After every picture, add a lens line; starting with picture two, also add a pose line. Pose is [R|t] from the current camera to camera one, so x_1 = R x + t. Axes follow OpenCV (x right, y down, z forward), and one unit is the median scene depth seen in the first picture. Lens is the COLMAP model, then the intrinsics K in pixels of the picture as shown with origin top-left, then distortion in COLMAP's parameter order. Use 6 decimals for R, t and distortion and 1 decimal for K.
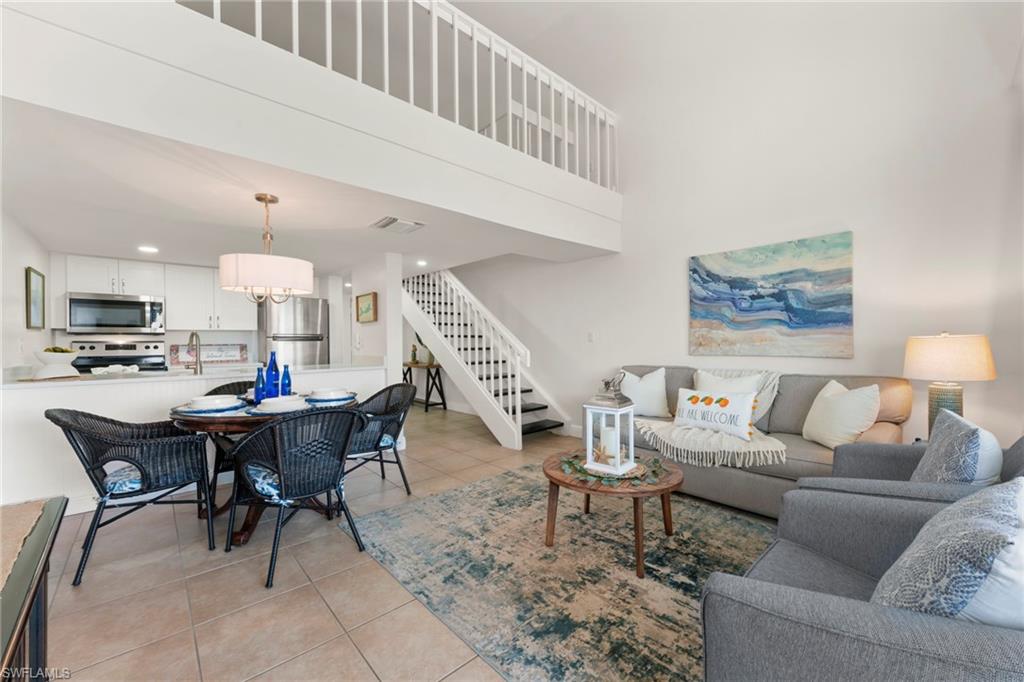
lens RADIAL K [[401.6, 0, 510.2], [0, 401.6, 339.5], [0, 0, 1]] dist [-0.003867, -0.000291]
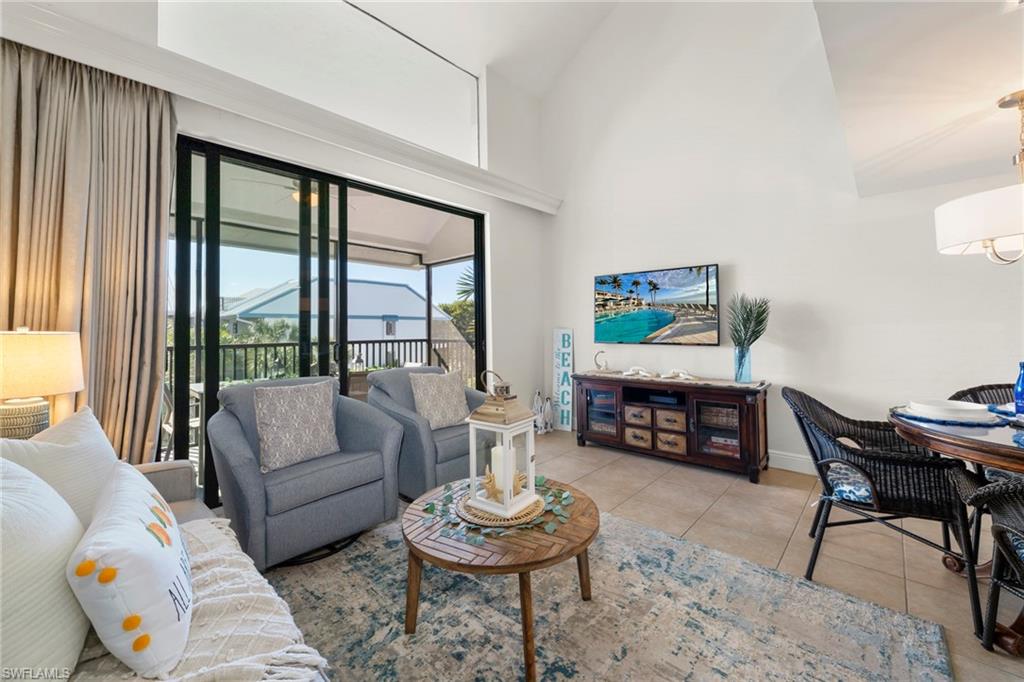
lens RADIAL K [[401.6, 0, 513.0], [0, 401.6, 320.9], [0, 0, 1]] dist [-0.003867, -0.000291]
pose [[-0.996852, 0.014594, -0.077930, 0.222643], [0.016239, 0.999658, -0.020509, 0.001201], [0.077604, -0.021710, -0.996748, 1.359680]]
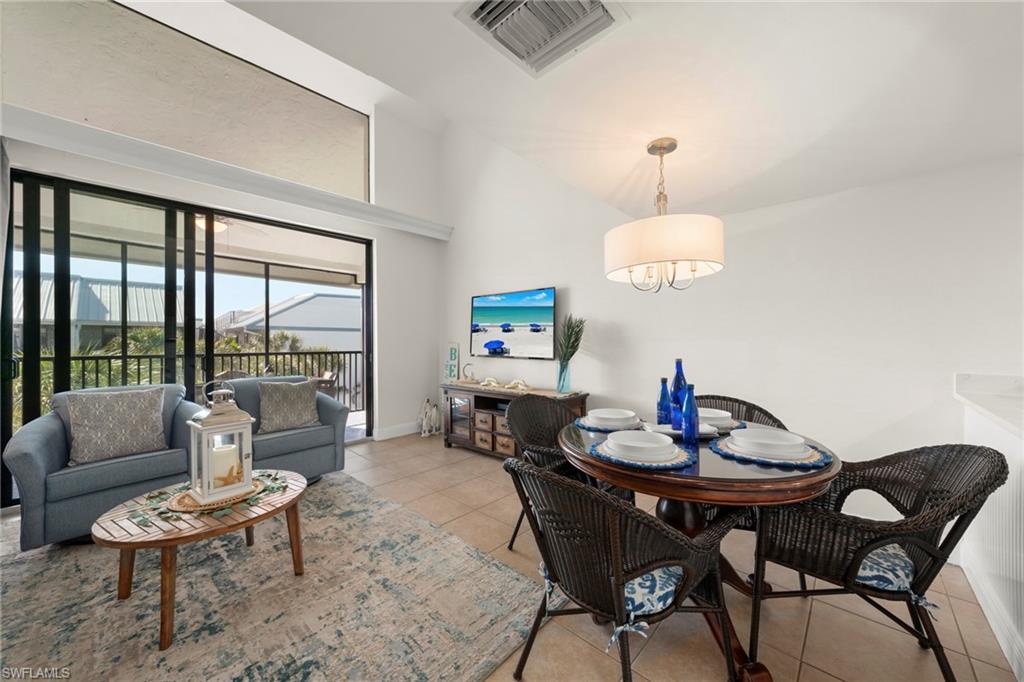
lens RADIAL K [[369.2, 0, 511.2], [0, 369.2, 341.0], [0, 0, 1]] dist [-0.005884, 0.000092]
pose [[-0.997093, 0.008007, -0.075772, -0.245313], [0.008133, 0.999966, -0.001364, -0.002051], [0.075758, -0.001976, -0.997124, 1.437244]]
